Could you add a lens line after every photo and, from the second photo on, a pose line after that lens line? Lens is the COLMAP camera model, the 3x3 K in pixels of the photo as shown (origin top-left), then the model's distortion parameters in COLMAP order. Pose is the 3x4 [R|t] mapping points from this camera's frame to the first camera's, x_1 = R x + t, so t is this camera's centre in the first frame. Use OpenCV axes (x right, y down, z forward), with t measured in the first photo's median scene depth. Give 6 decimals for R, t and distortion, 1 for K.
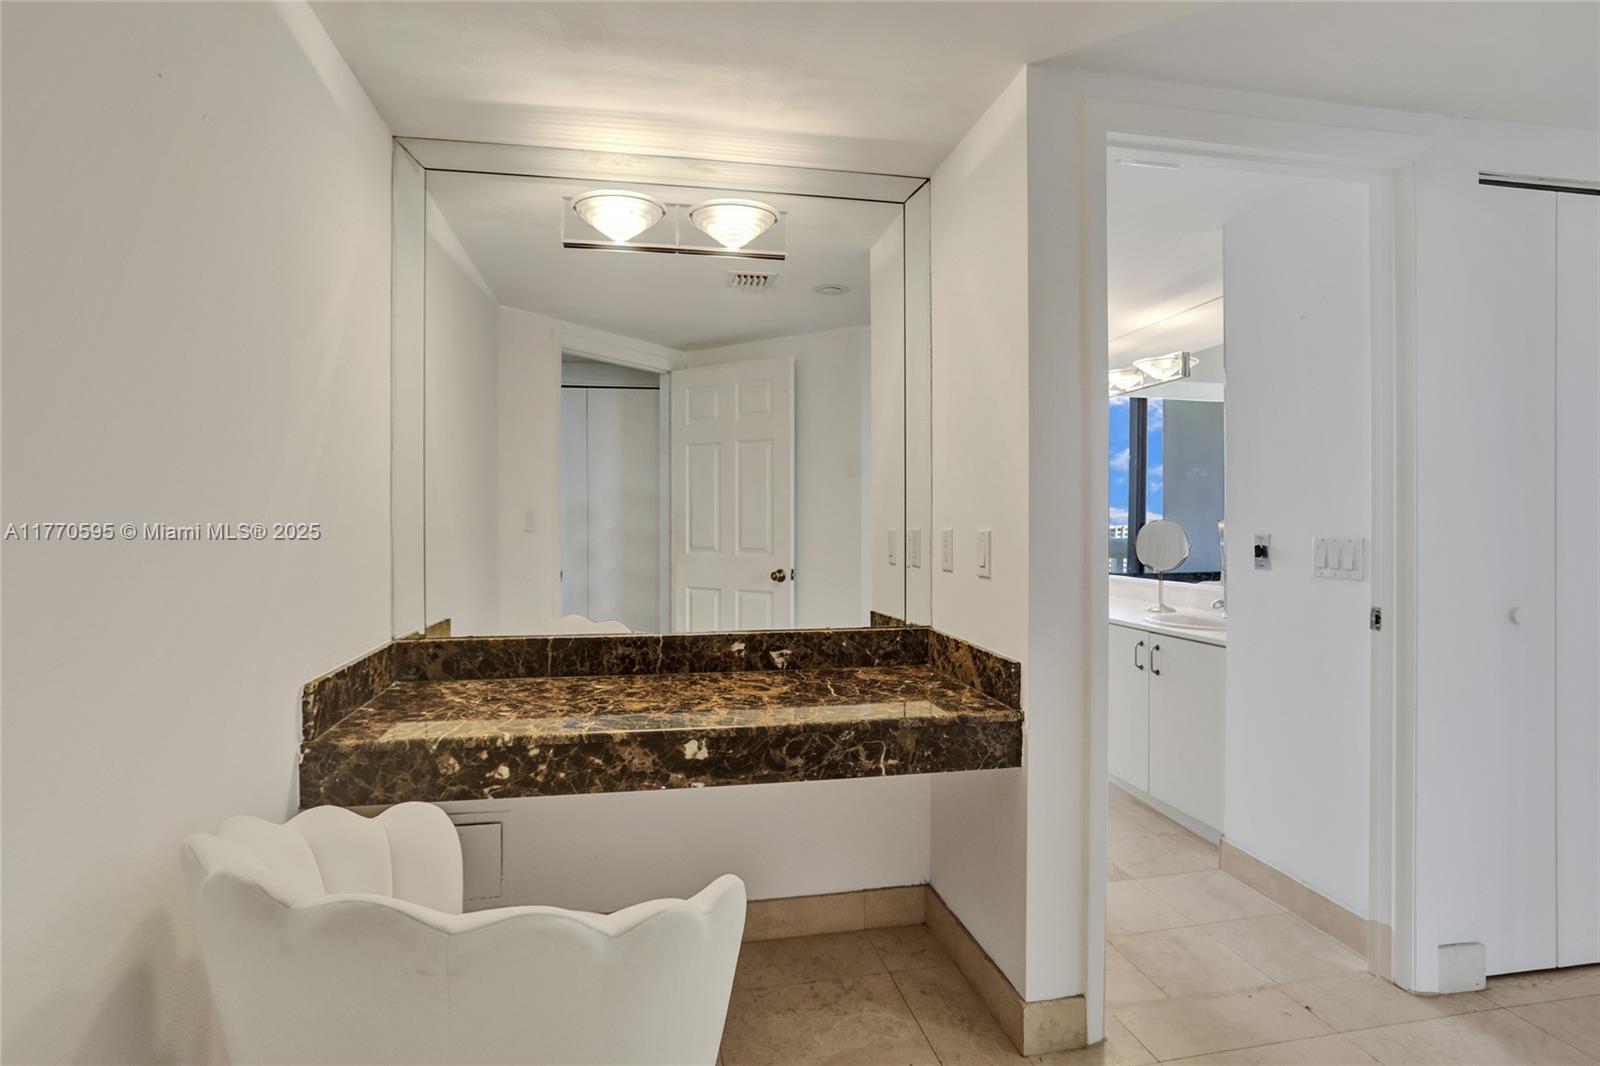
lens RADIAL K [[788.8, 0, 801.0], [0, 788.8, 531.5], [0, 0, 1]] dist [-0.066878, 0.033419]
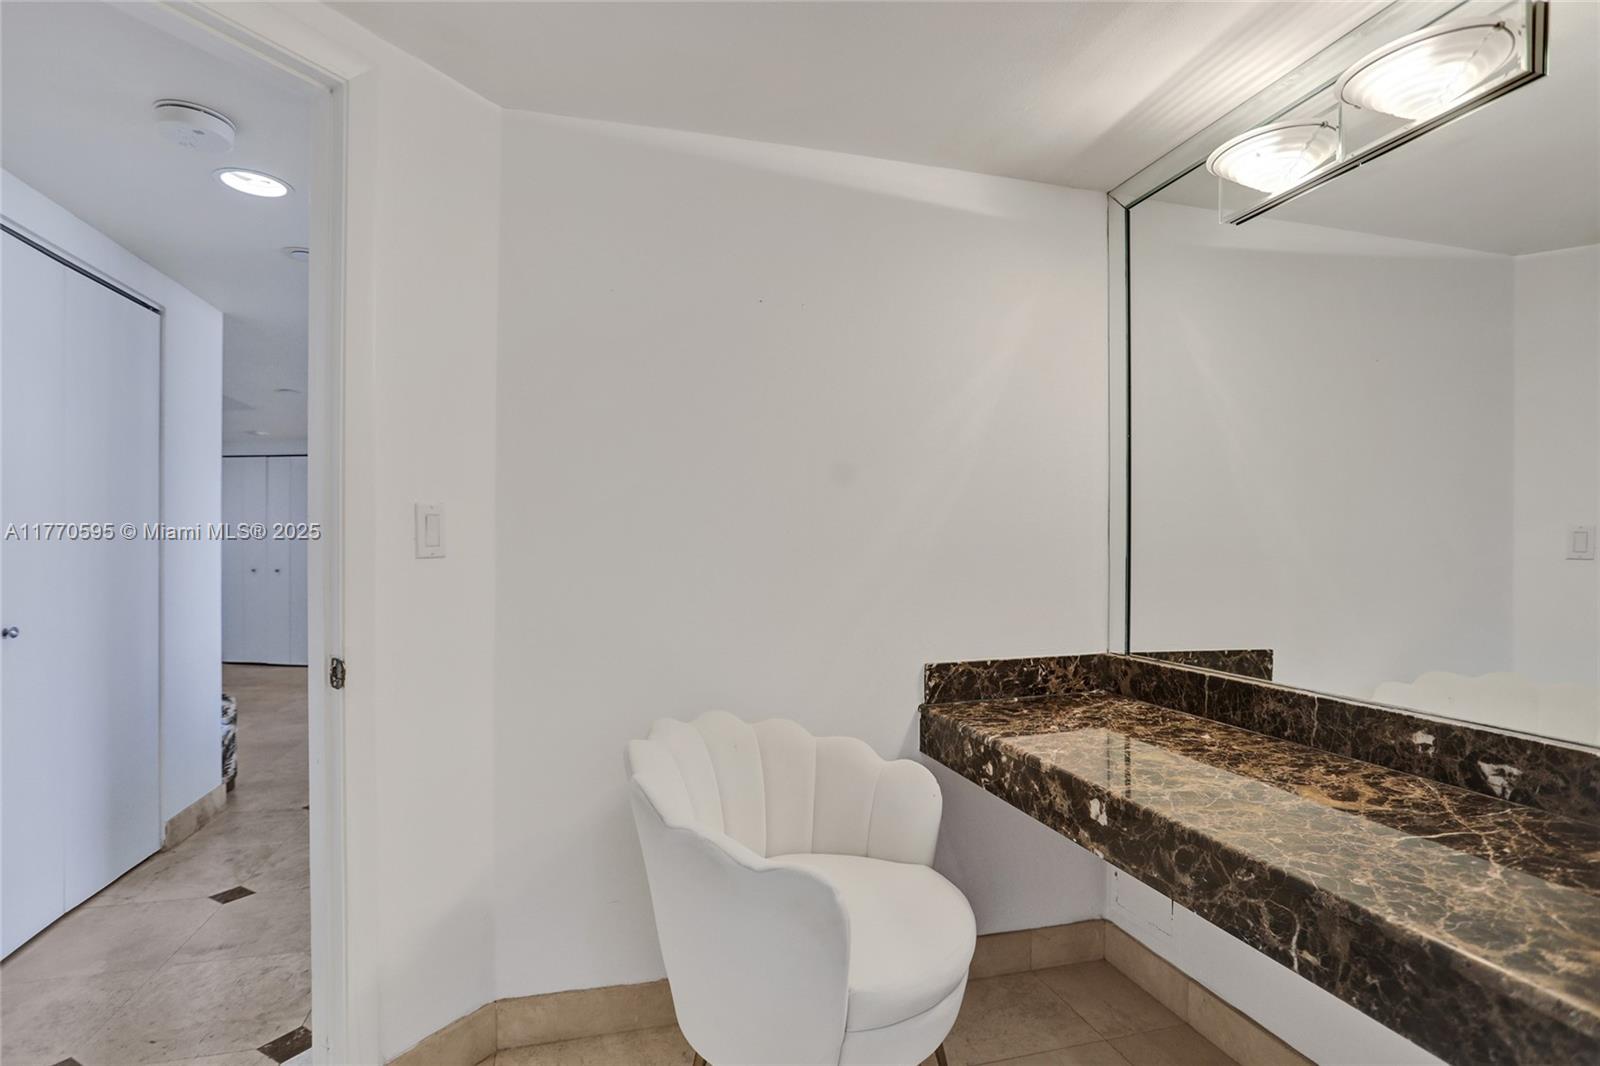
lens RADIAL K [[788.8, 0, 801.0], [0, 788.8, 531.5], [0, 0, 1]] dist [-0.066878, 0.033419]
pose [[0.086008, -0.017646, -0.996138, 0.650664], [-0.011274, 0.999762, -0.018684, -0.007146], [0.996231, 0.012837, 0.085788, 0.567883]]
